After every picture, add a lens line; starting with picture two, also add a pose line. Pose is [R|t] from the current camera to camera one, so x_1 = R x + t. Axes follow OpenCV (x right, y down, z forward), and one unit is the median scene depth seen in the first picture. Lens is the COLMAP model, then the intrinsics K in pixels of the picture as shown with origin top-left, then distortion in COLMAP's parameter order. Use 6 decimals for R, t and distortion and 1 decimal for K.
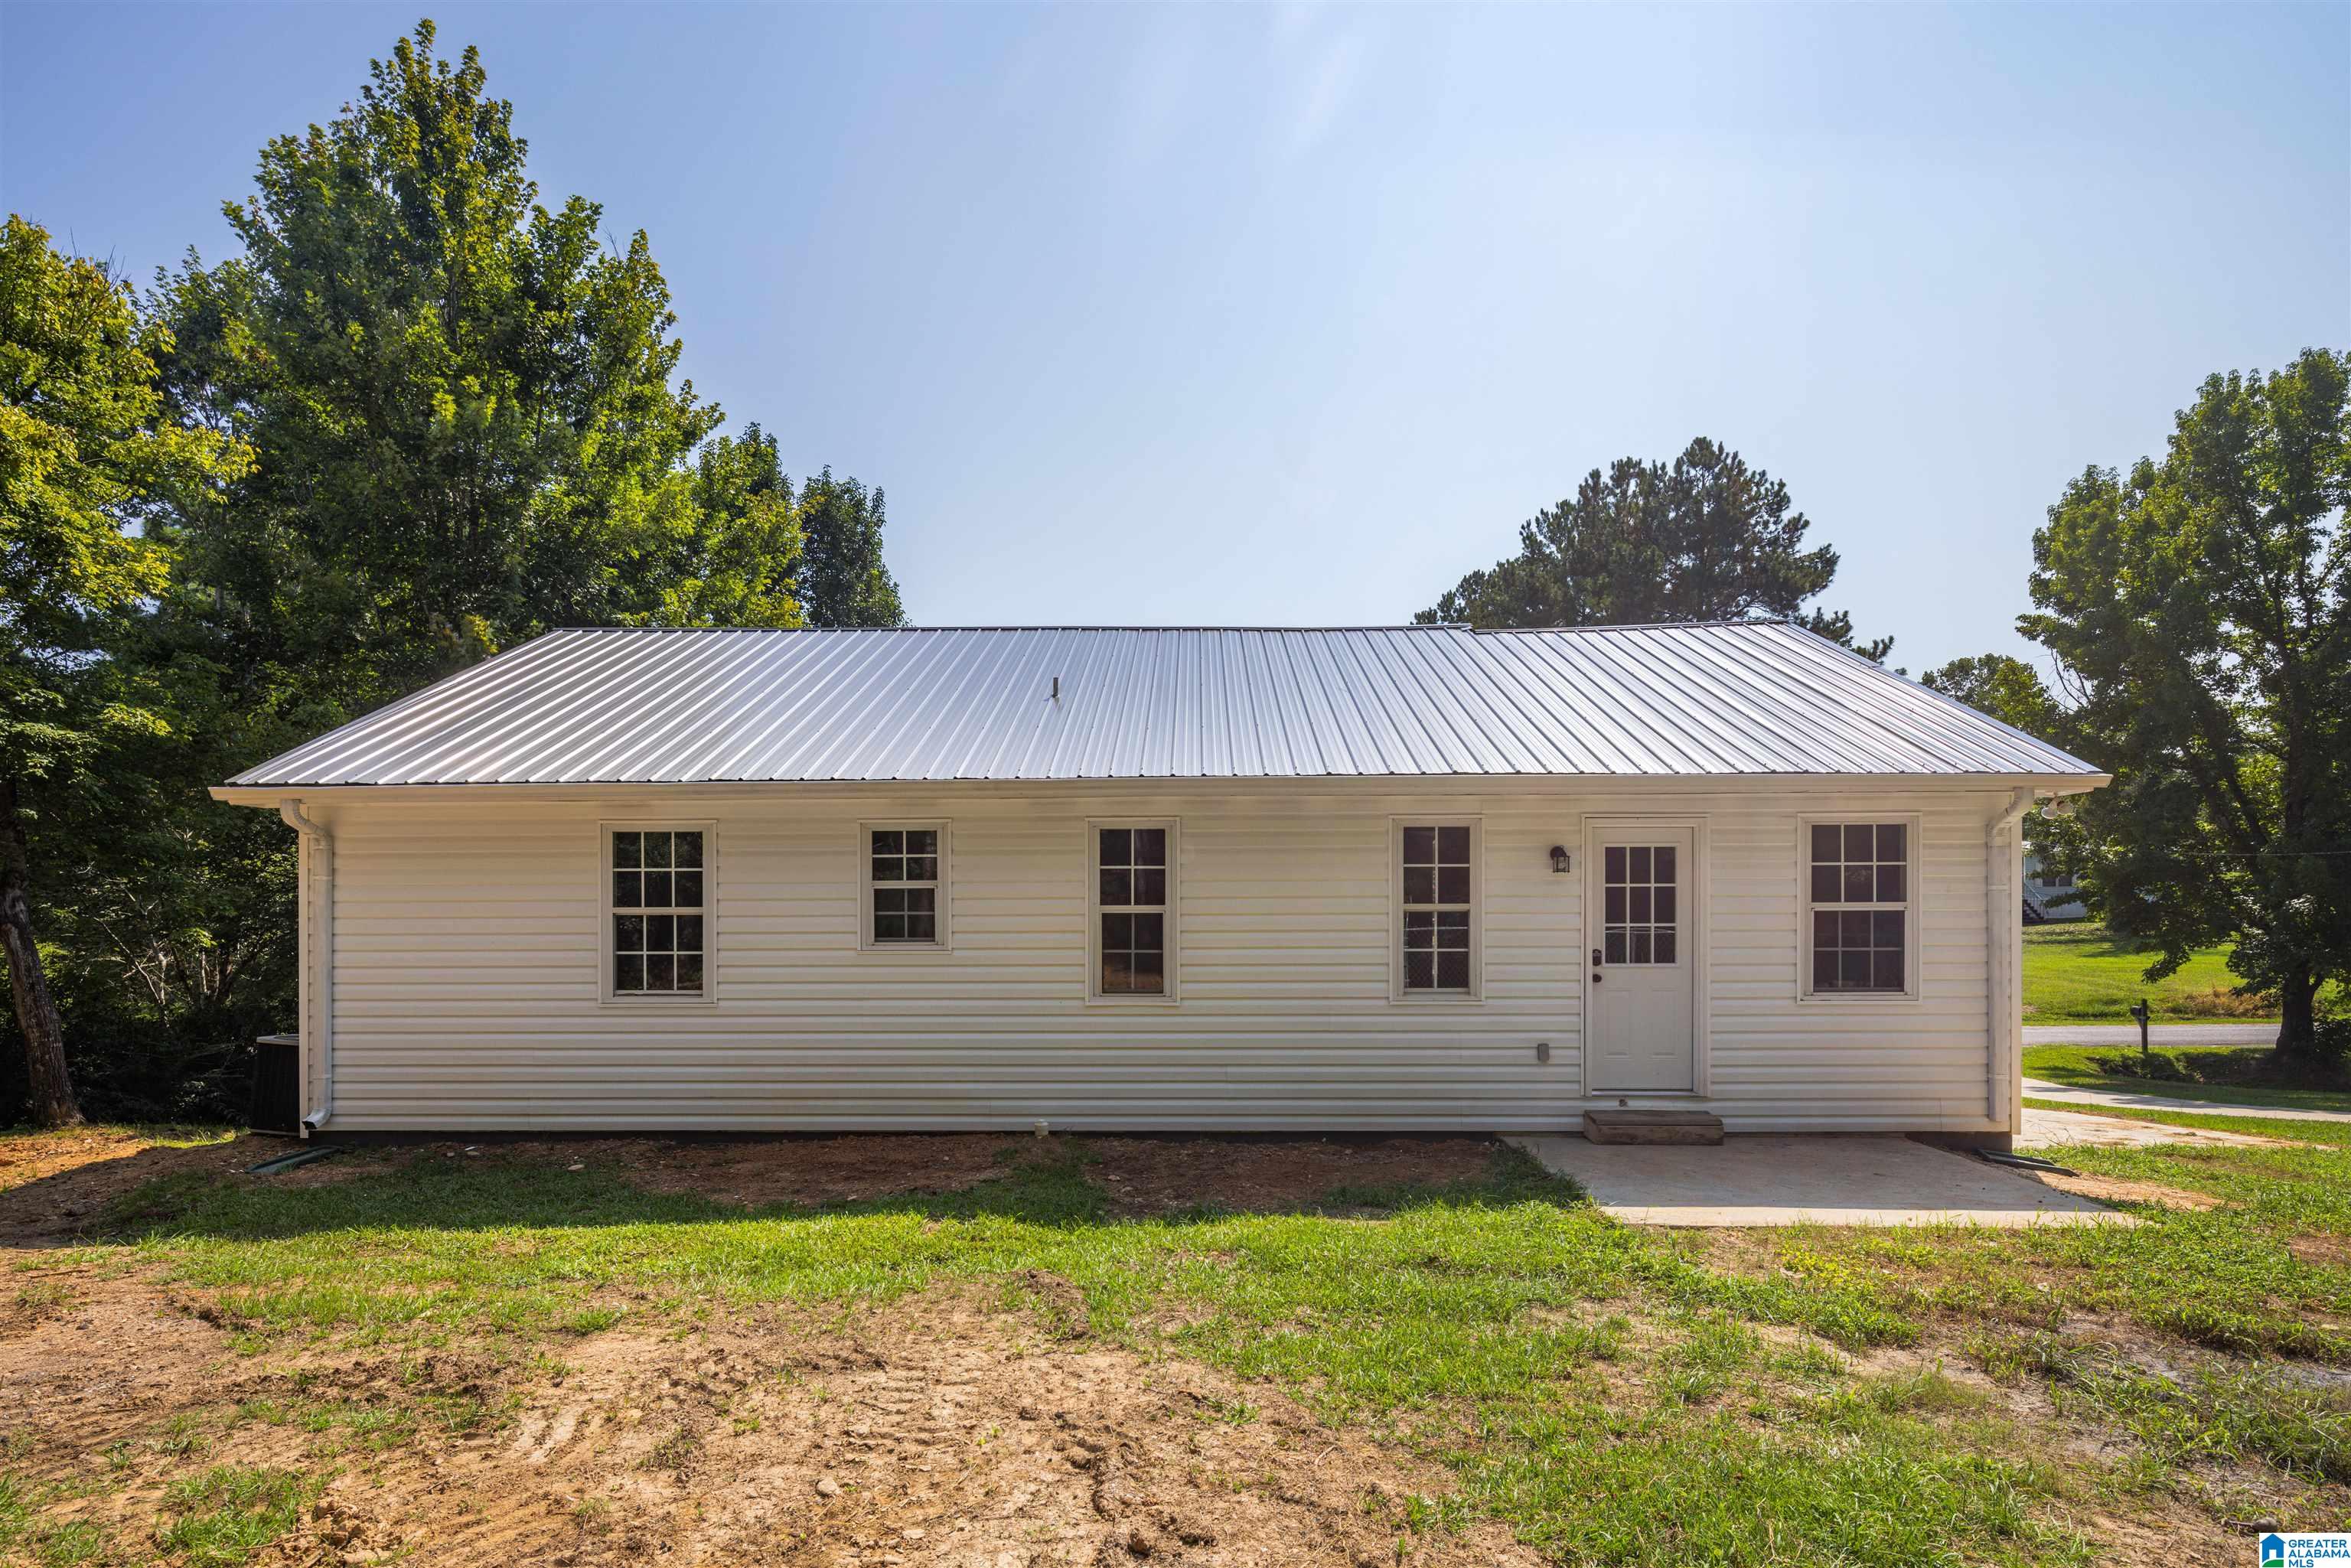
lens RADIAL K [[1137.0, 0, 1178.0], [0, 1137.0, 925.3], [0, 0, 1]] dist [0.000245, -0.000458]
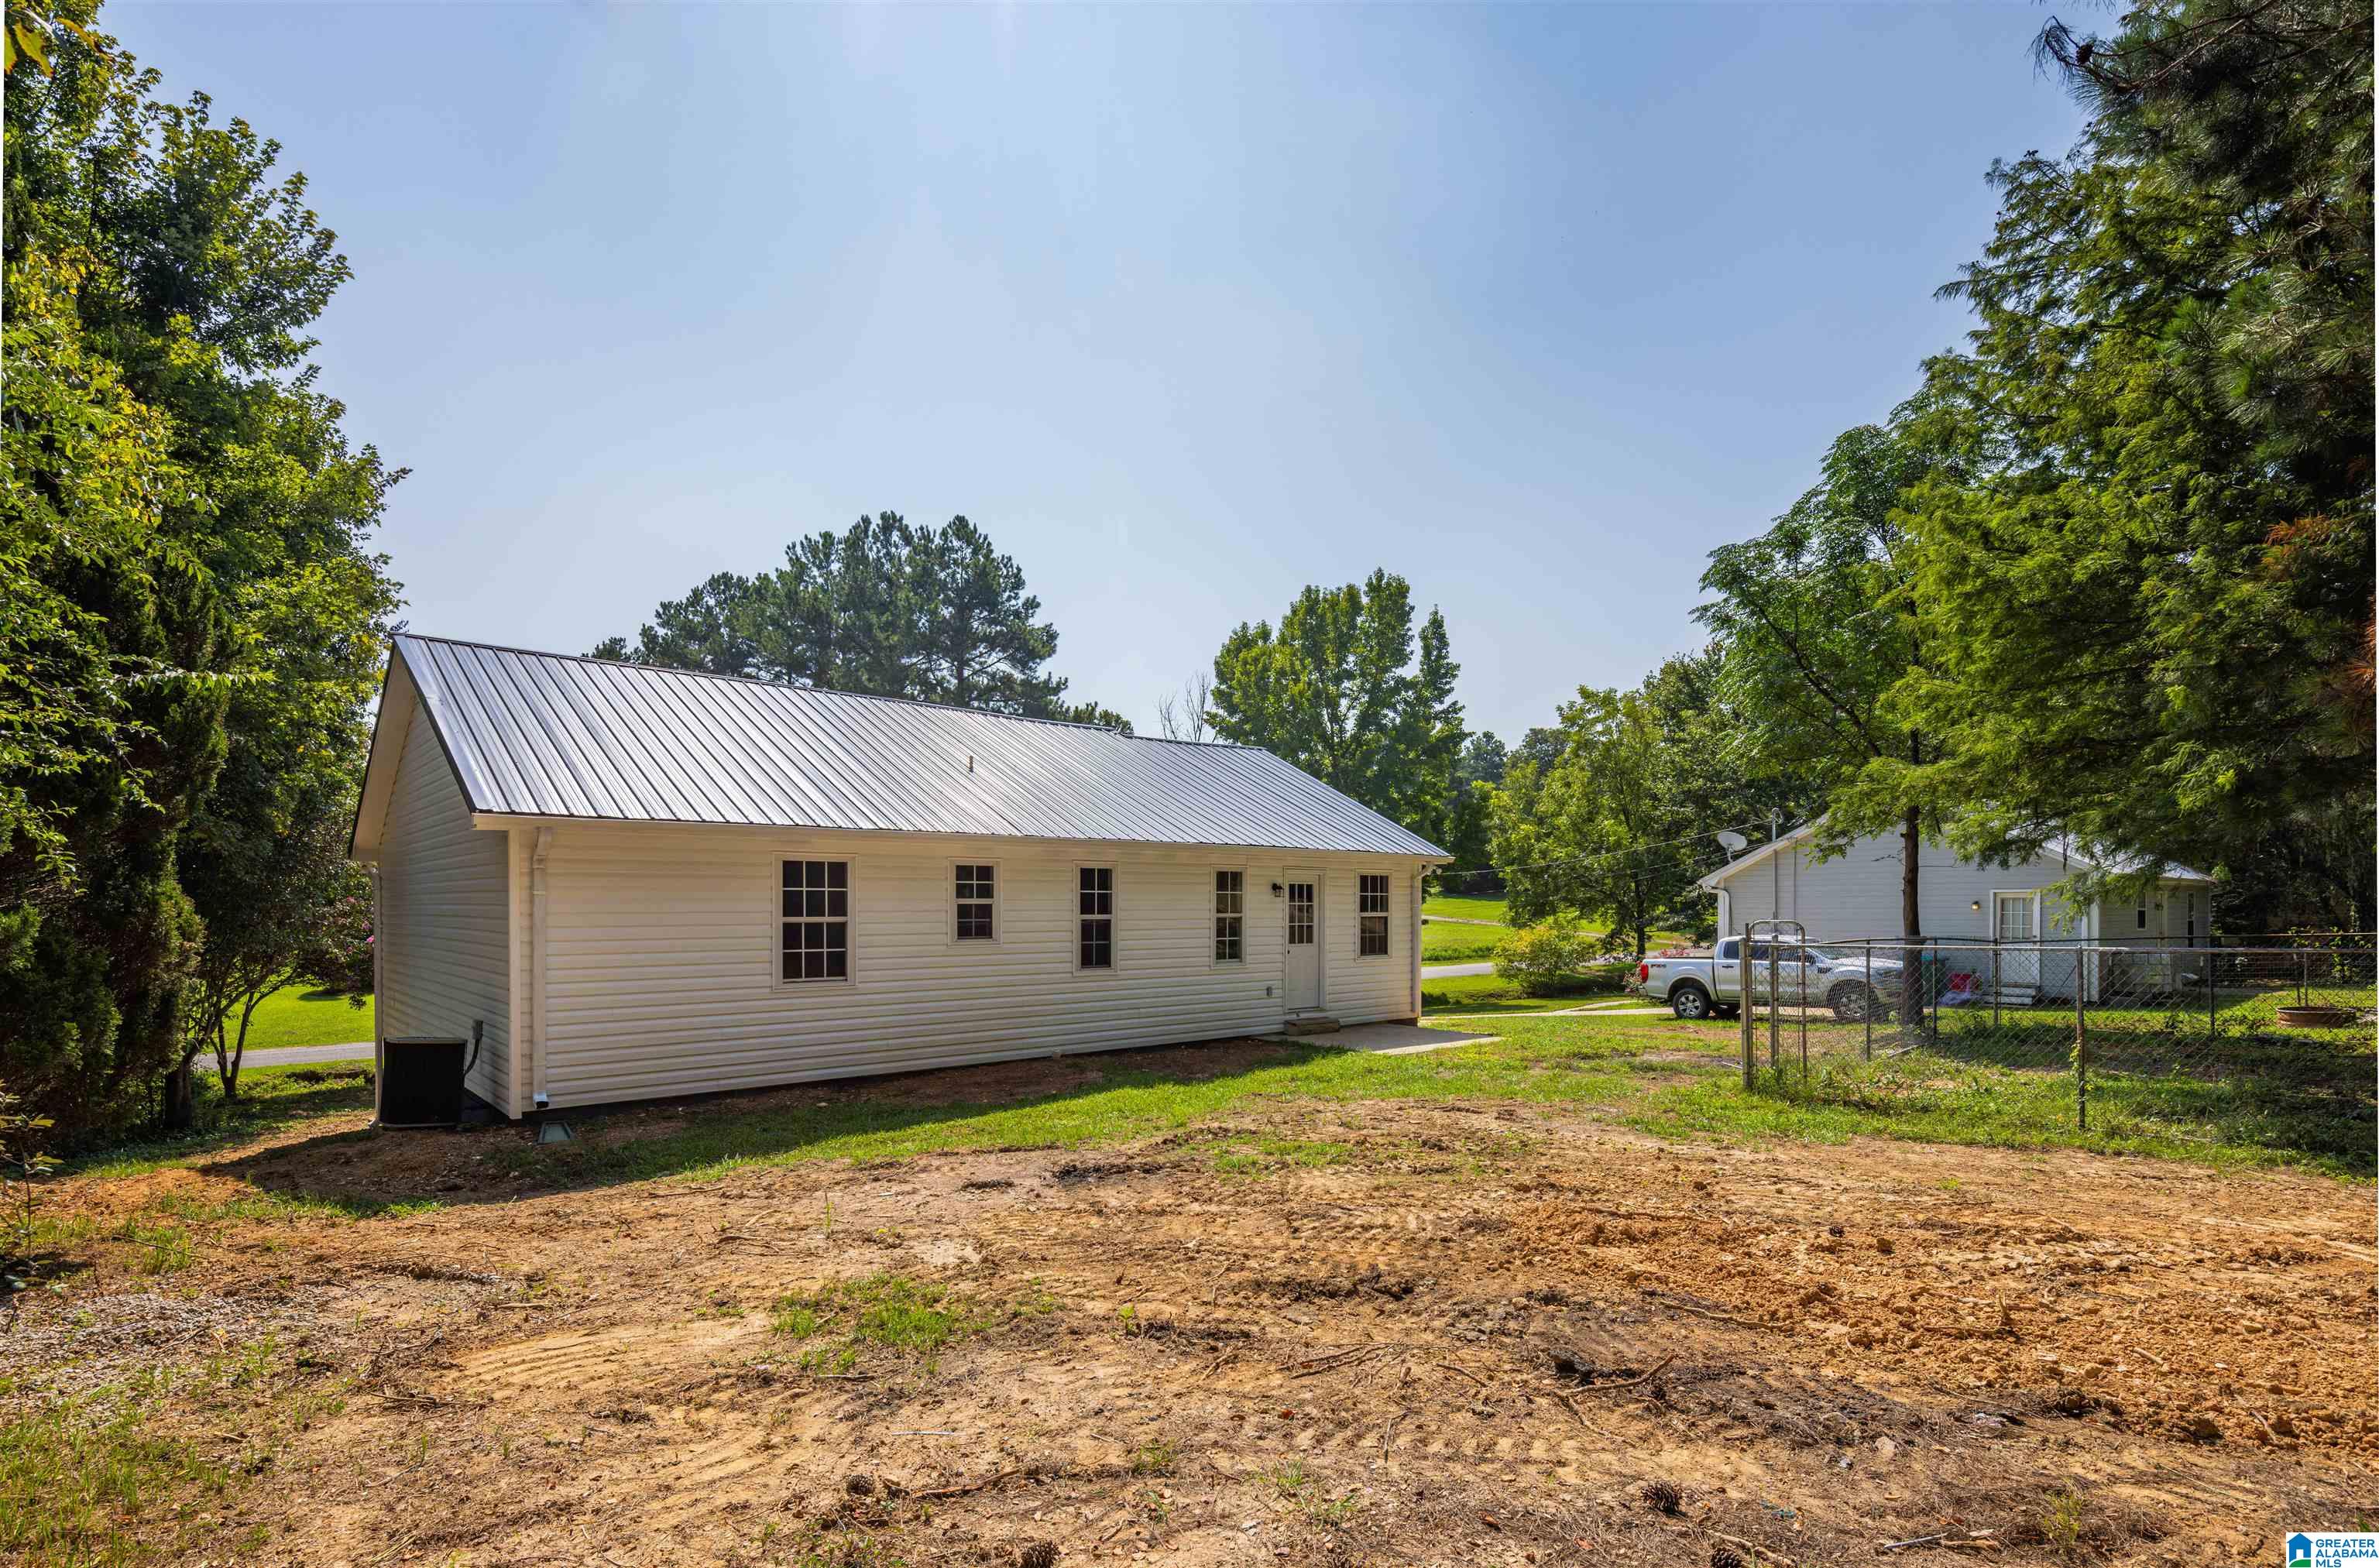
lens RADIAL K [[1119.1, 0, 1186.0], [0, 1119.1, 910.8], [0, 0, 1]] dist [-0.000196, 0.000002]
pose [[0.741896, -0.000373, 0.670515, -1.027129], [0.003125, 0.999991, -0.002902, -0.017897], [-0.670508, 0.004248, 0.741890, -0.292399]]
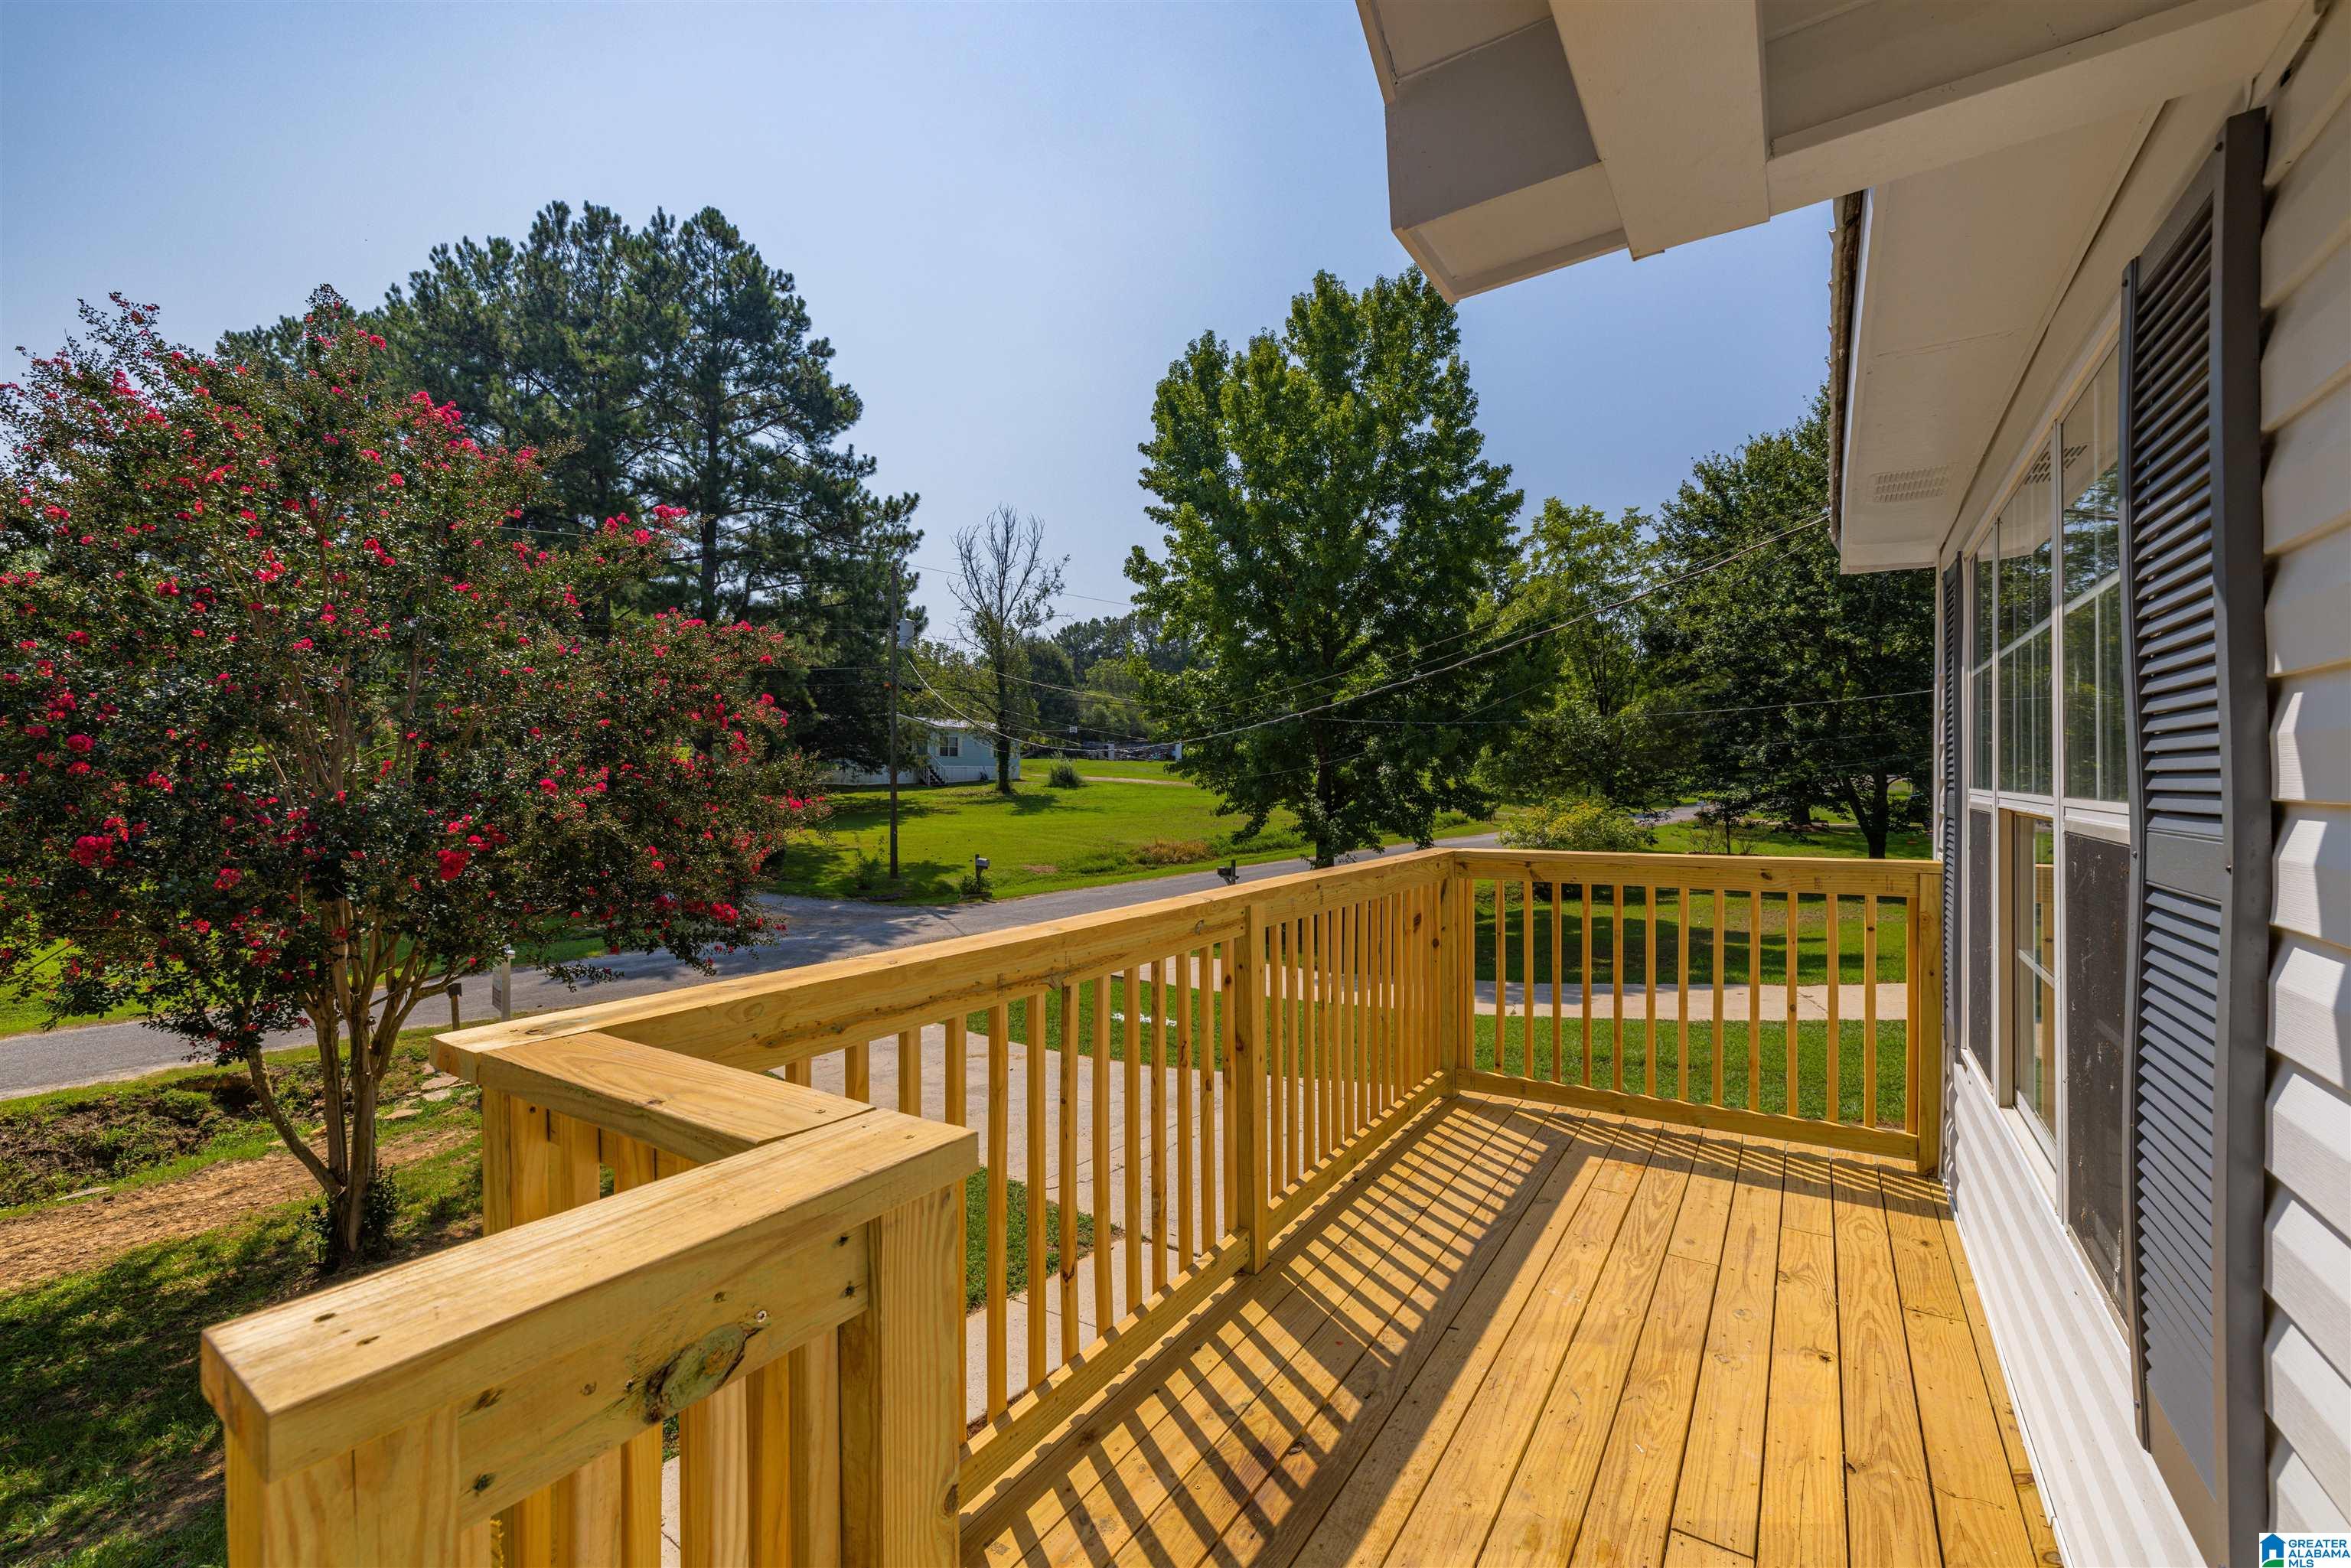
lens RADIAL K [[977.4, 0, 1175.5], [0, 977.4, 784.0], [0, 0, 1]] dist [0.001989, 0.000253]
pose [[0.541960, -0.002895, 0.840399, 0.232931], [0.004132, 0.999991, 0.000780, -0.026360], [-0.840394, 0.003050, 0.541967, 2.034587]]
